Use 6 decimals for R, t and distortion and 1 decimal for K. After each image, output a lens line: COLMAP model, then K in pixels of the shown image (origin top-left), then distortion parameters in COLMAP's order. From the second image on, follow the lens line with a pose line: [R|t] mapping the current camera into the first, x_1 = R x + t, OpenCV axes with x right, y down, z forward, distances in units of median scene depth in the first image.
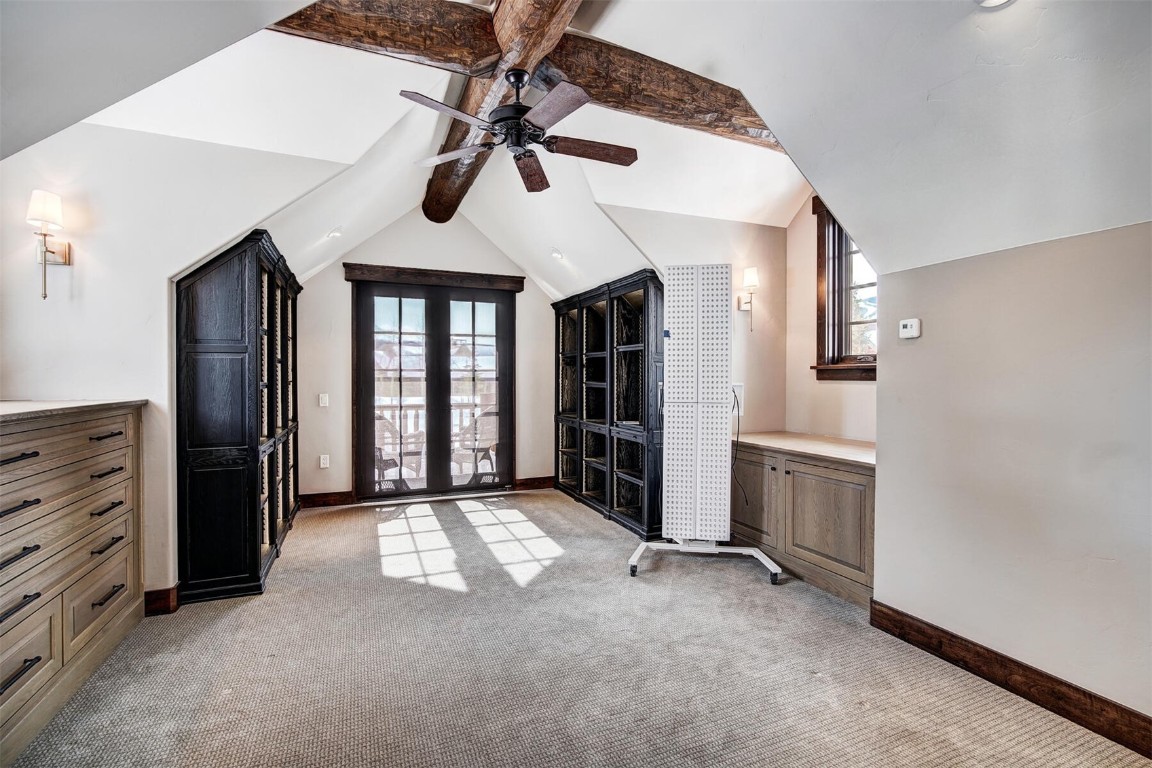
lens RADIAL K [[518.9, 0, 576.0], [0, 518.9, 384.0], [0, 0, 1]] dist [-0.004364, 0.000117]
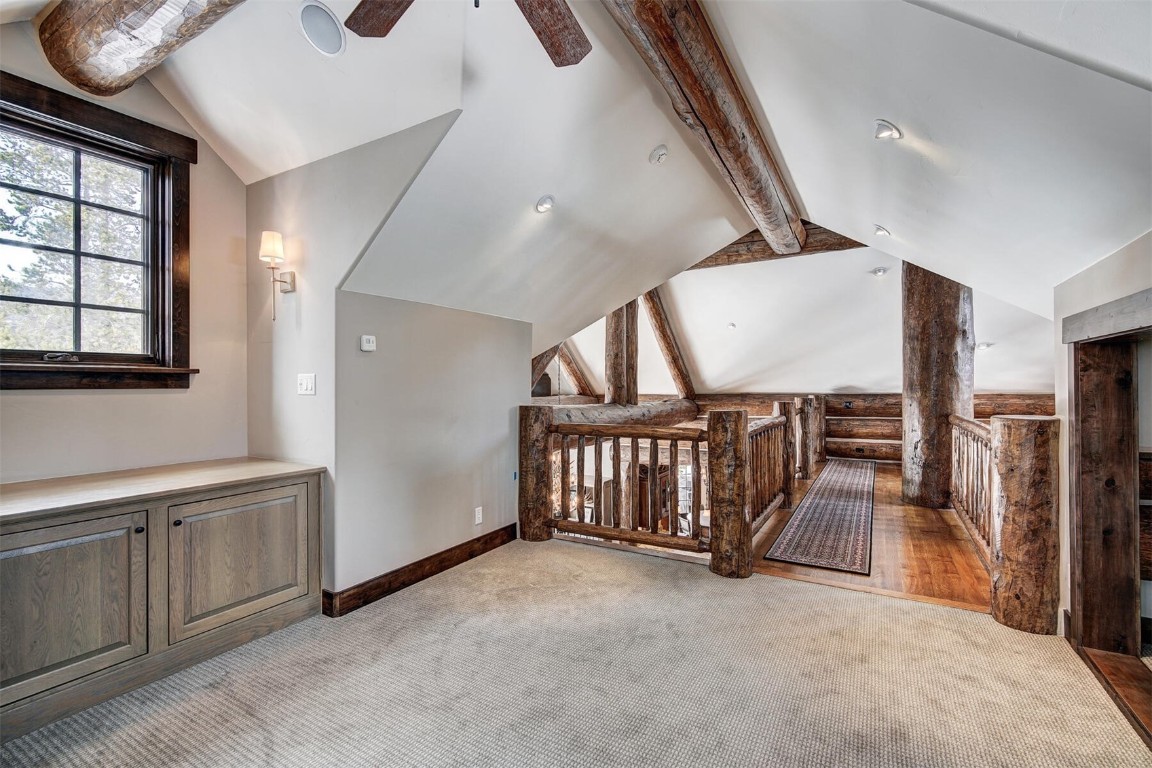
lens RADIAL K [[520.6, 0, 579.4], [0, 520.6, 379.0], [0, 0, 1]] dist [-0.018922, -0.000078]
pose [[-0.611694, 0.006680, 0.791066, -0.590643], [0.011141, 0.999938, 0.000170, -0.018168], [-0.791016, 0.008917, -0.611730, 1.285678]]
